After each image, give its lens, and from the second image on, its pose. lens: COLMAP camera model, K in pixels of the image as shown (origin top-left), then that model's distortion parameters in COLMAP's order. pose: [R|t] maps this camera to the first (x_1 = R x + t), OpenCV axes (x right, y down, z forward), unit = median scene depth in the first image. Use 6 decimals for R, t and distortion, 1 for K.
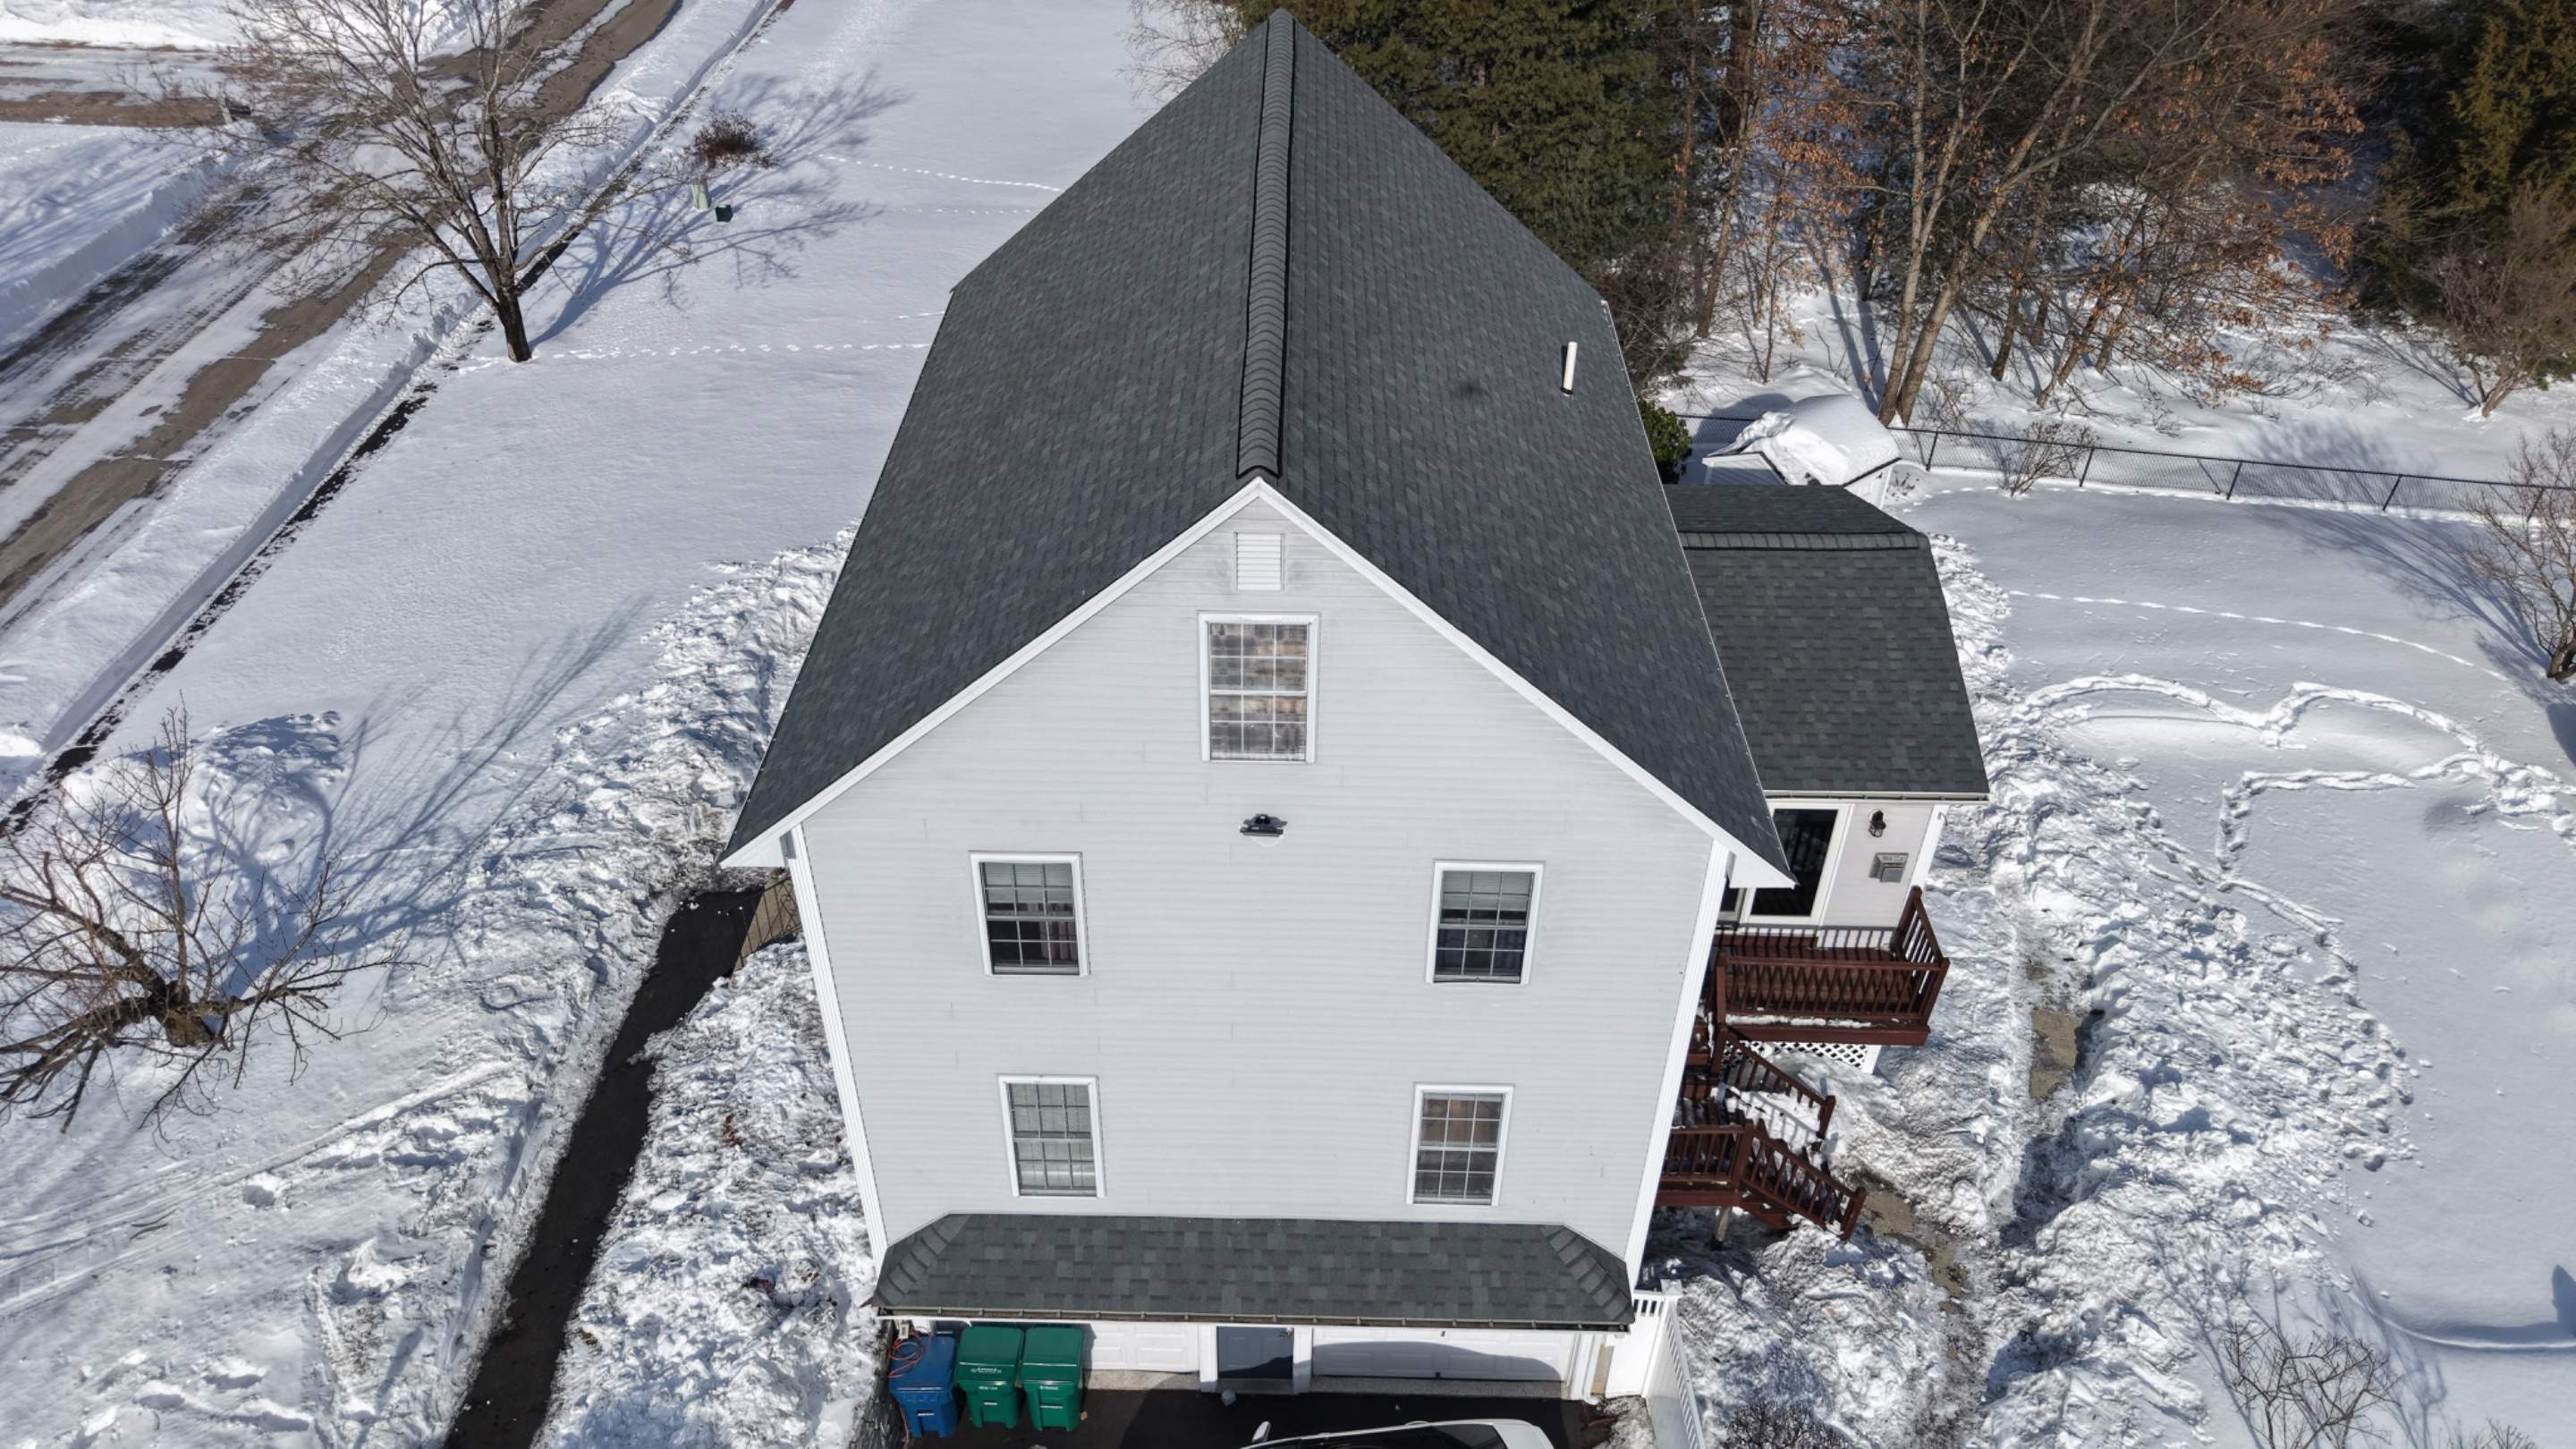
lens RADIAL K [[1731.1, 0, 1281.6], [0, 1731.1, 717.5], [0, 0, 1]] dist [0.008496, -0.006556]
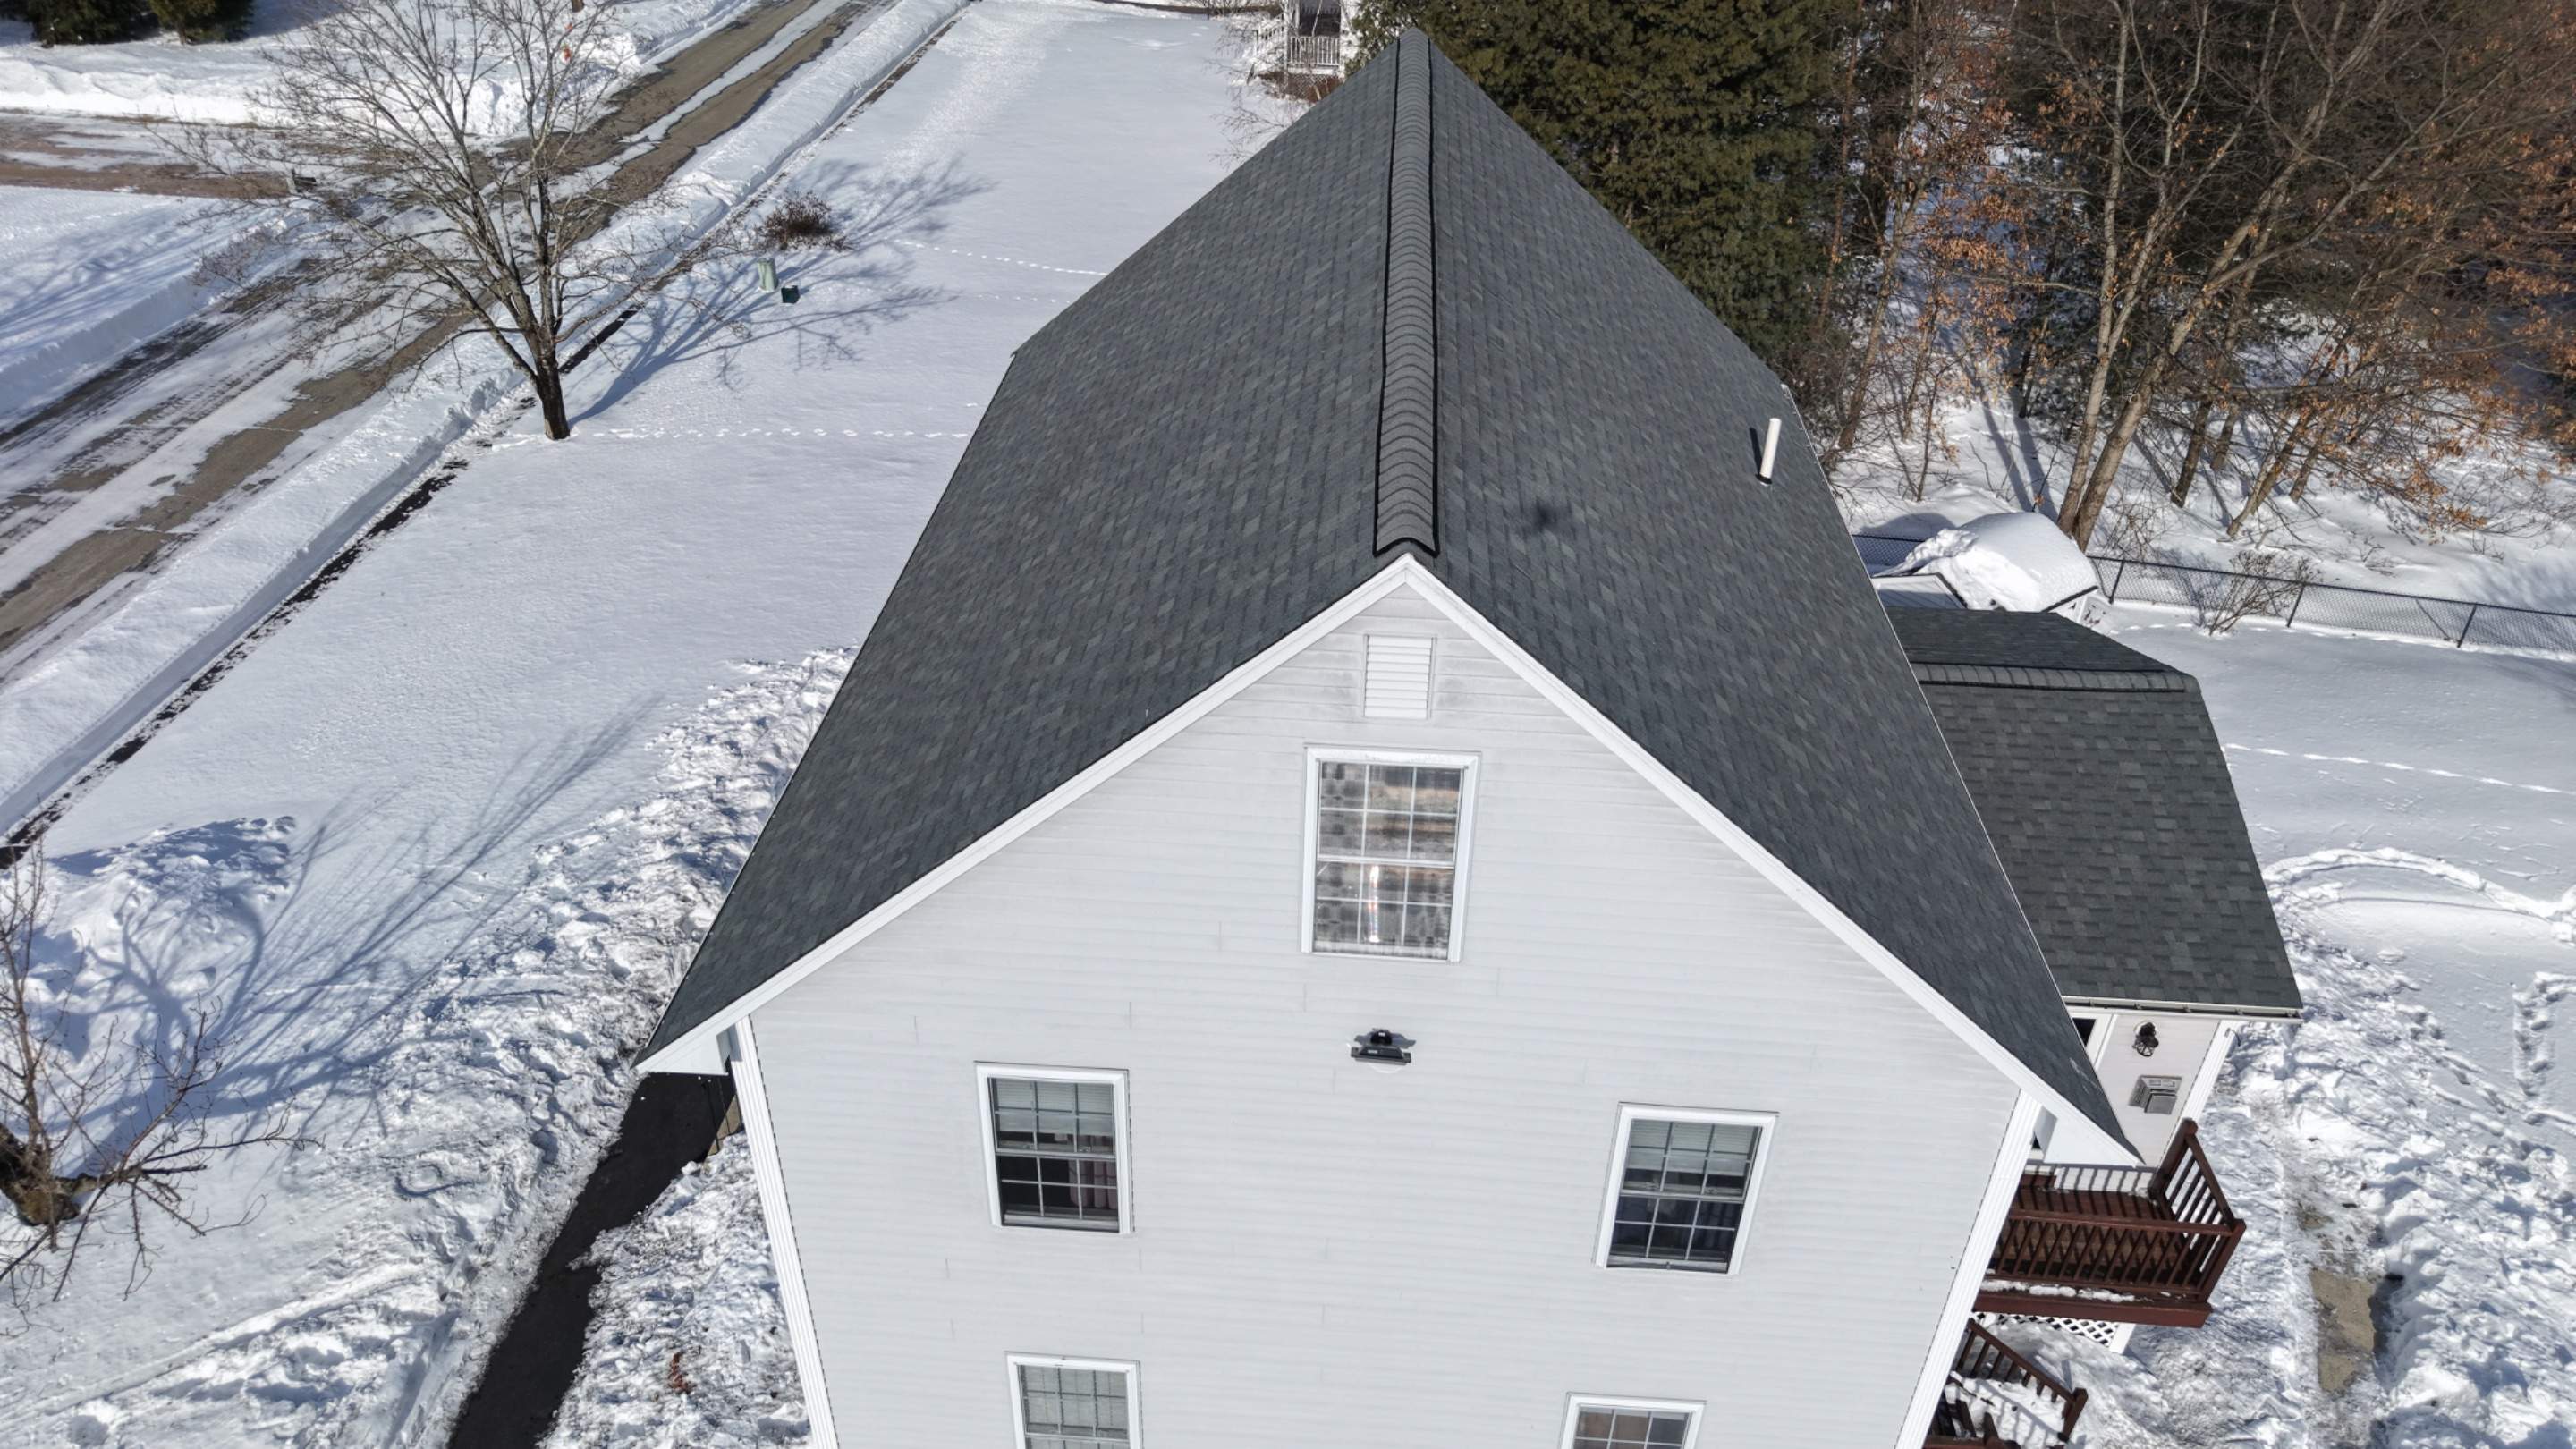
lens RADIAL K [[1731.1, 0, 1281.6], [0, 1731.1, 717.5], [0, 0, 1]] dist [0.008496, -0.006556]
pose [[0.998608, 0.033952, -0.040372, -0.017929], [-0.036657, 0.996993, -0.068279, -0.014161], [0.037933, 0.069664, 0.996849, 0.173579]]
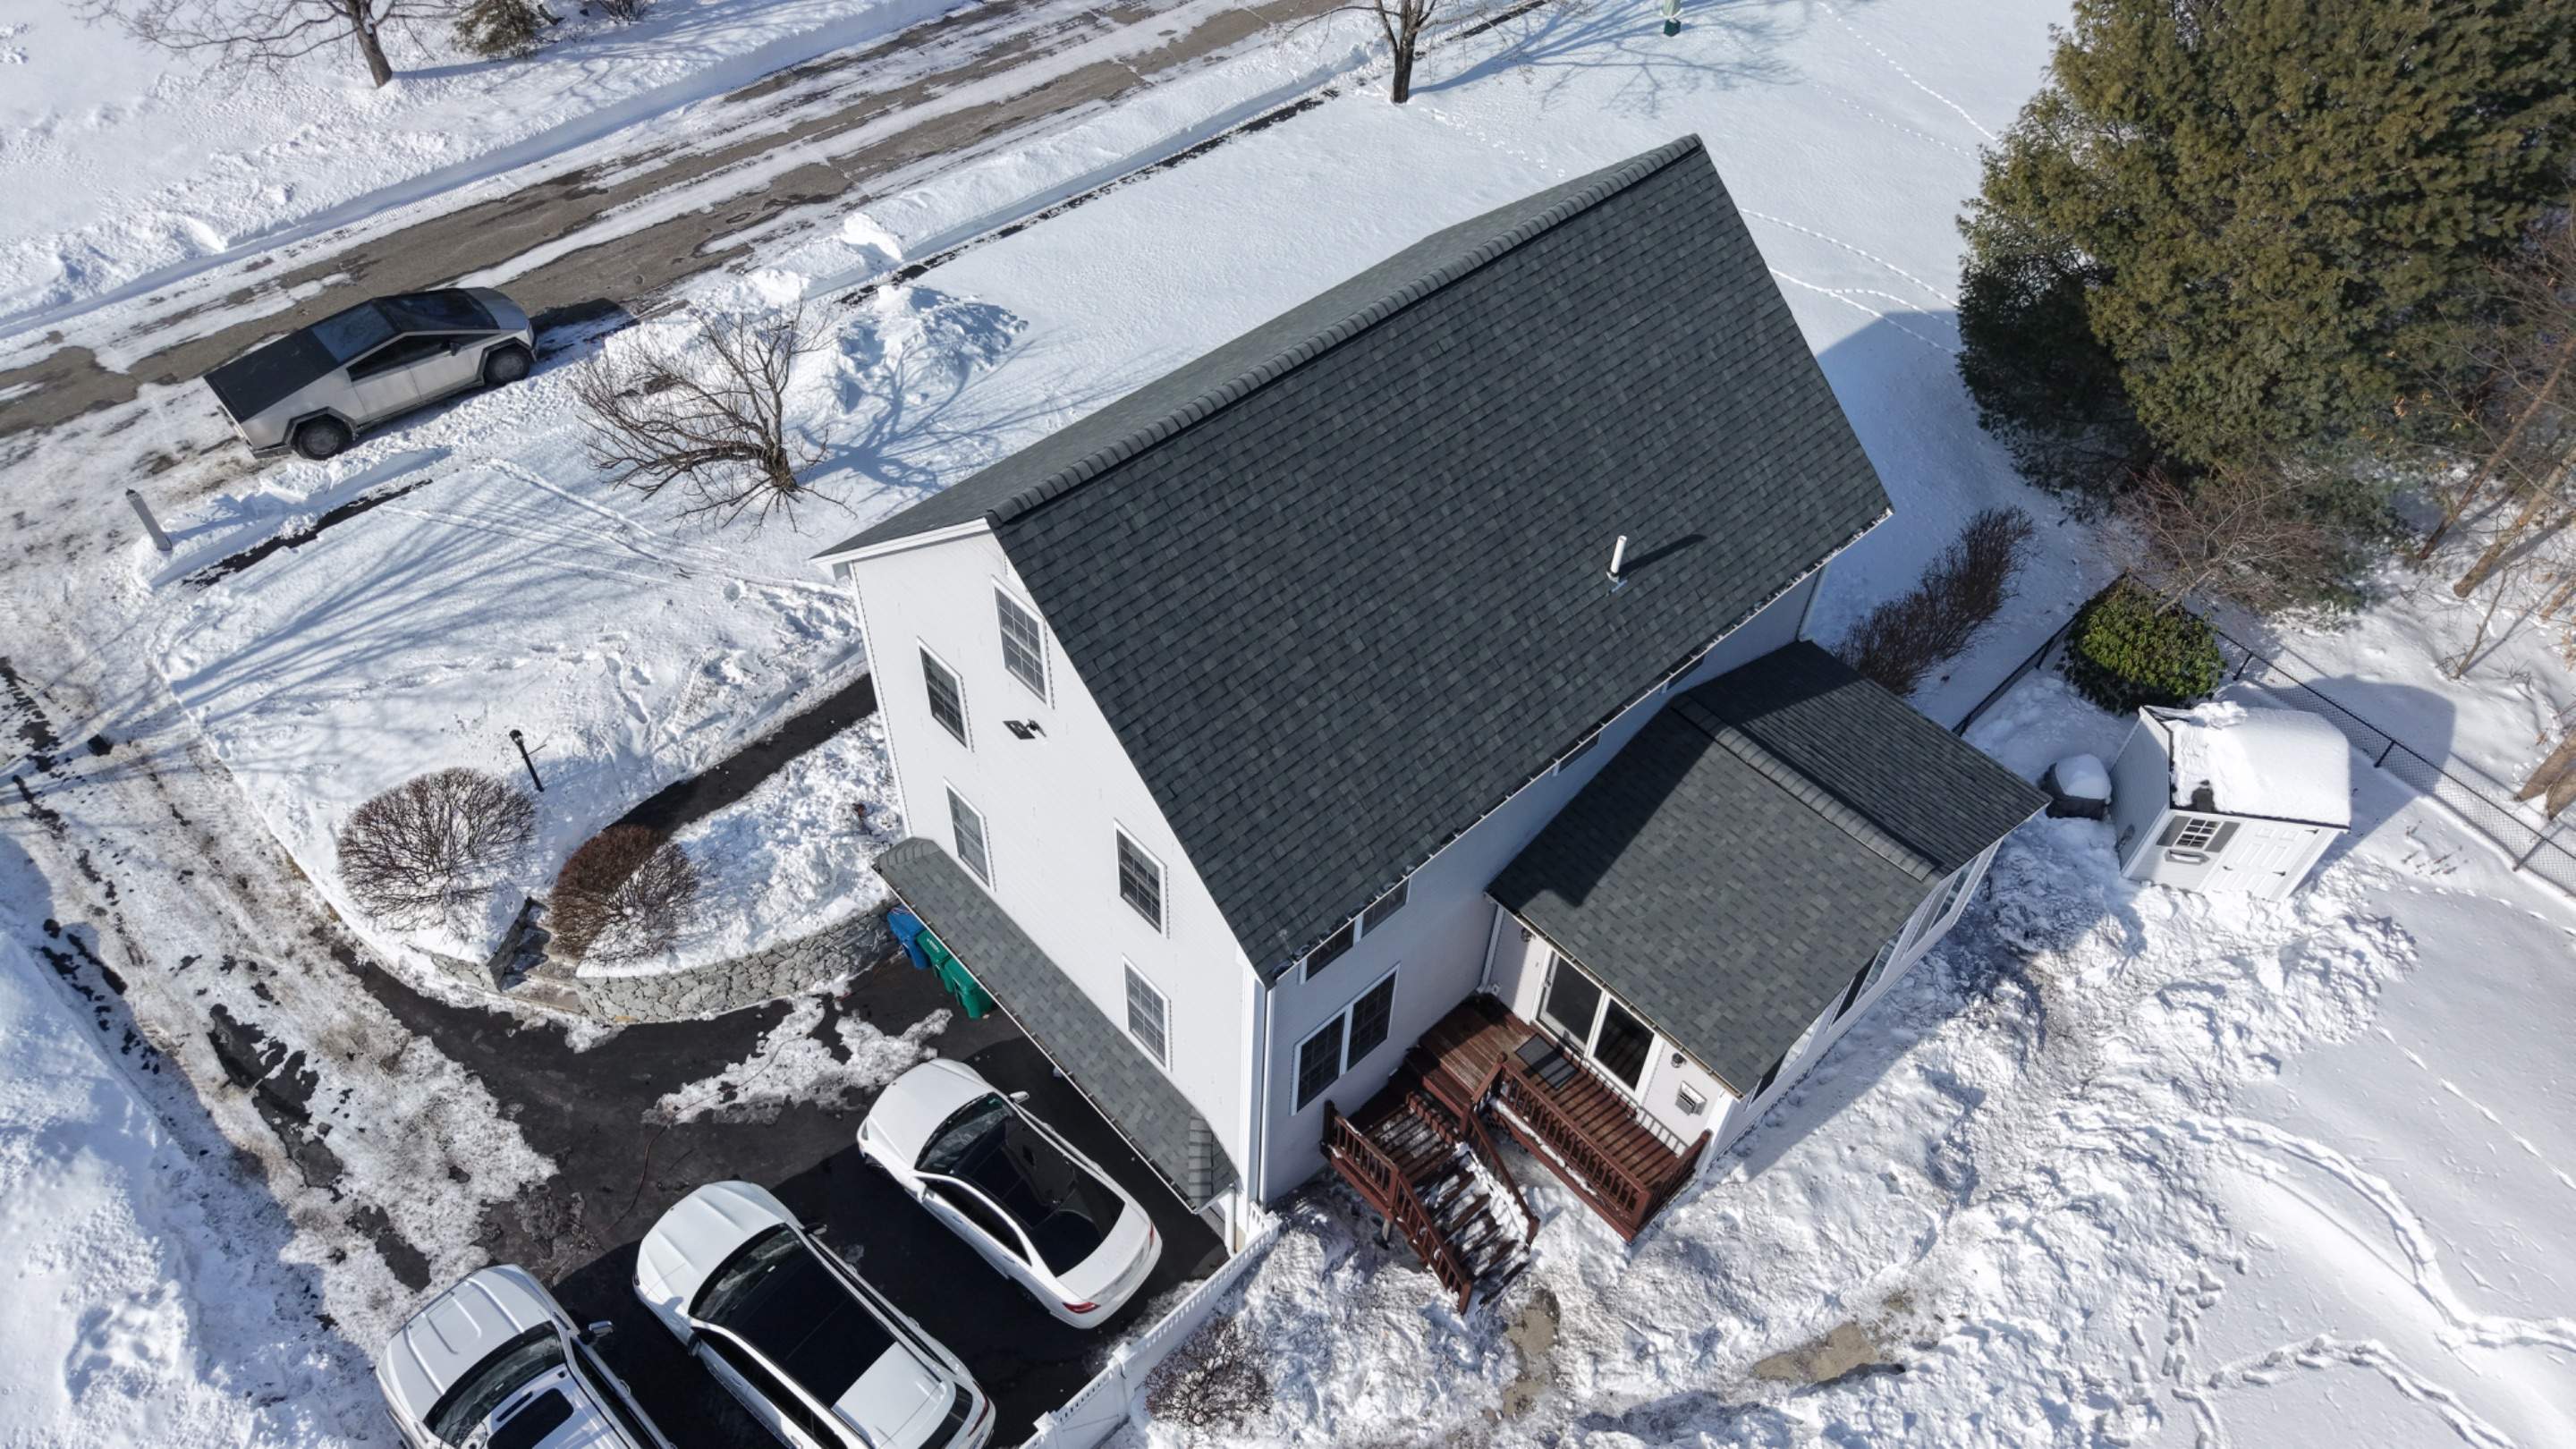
lens RADIAL K [[1745.4, 0, 1280.3], [0, 1745.4, 709.8], [0, 0, 1]] dist [0.006447, -0.001524]
pose [[0.688537, 0.543953, -0.479616, 0.521000], [-0.453411, 0.839051, 0.300686, -0.305005], [0.565982, 0.010430, 0.824352, -0.047934]]
